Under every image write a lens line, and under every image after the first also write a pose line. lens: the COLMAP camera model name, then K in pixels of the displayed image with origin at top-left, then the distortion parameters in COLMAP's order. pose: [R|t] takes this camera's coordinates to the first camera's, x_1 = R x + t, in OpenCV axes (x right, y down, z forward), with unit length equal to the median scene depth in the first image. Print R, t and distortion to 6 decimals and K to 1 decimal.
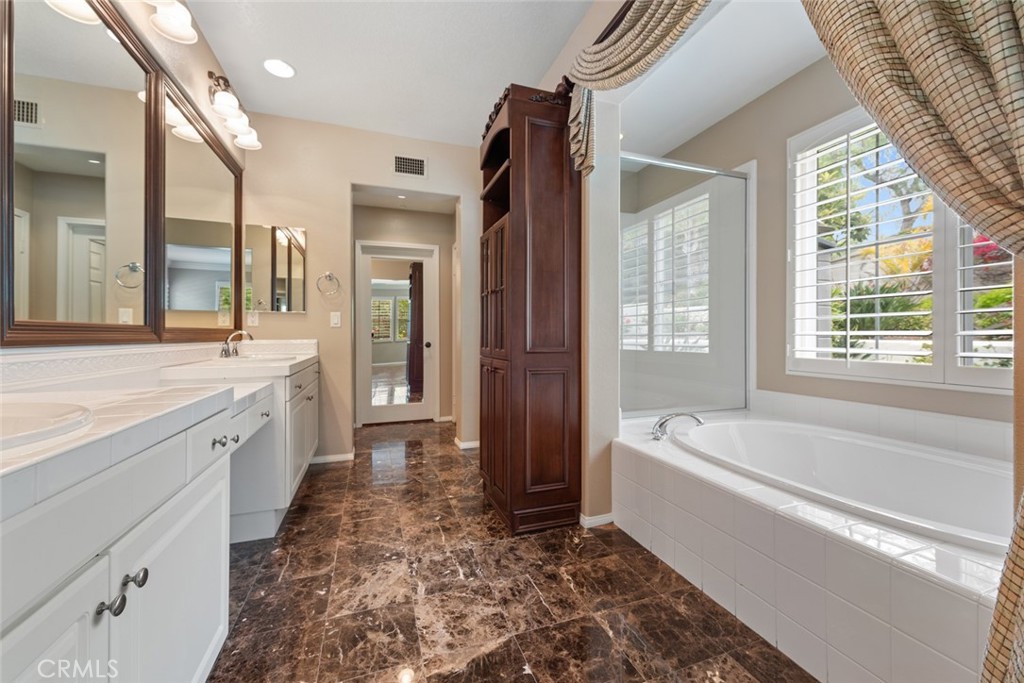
lens RADIAL K [[403.6, 0, 513.3], [0, 403.6, 336.7], [0, 0, 1]] dist [0.000376, 0.000025]
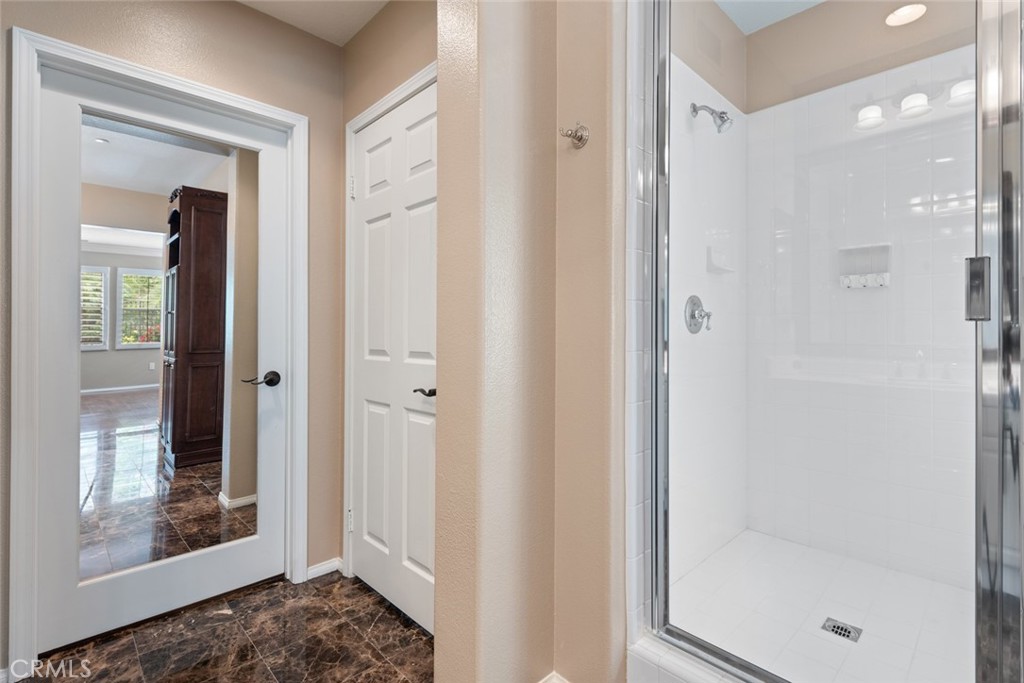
lens RADIAL K [[476.7, 0, 509.1], [0, 476.7, 335.1], [0, 0, 1]] dist [0.003703, 0.000201]
pose [[0.911134, 0.002719, 0.412102, -0.143241], [-0.002132, 0.999996, -0.001884, -0.014753], [-0.412105, 0.000838, 0.911136, 0.374777]]
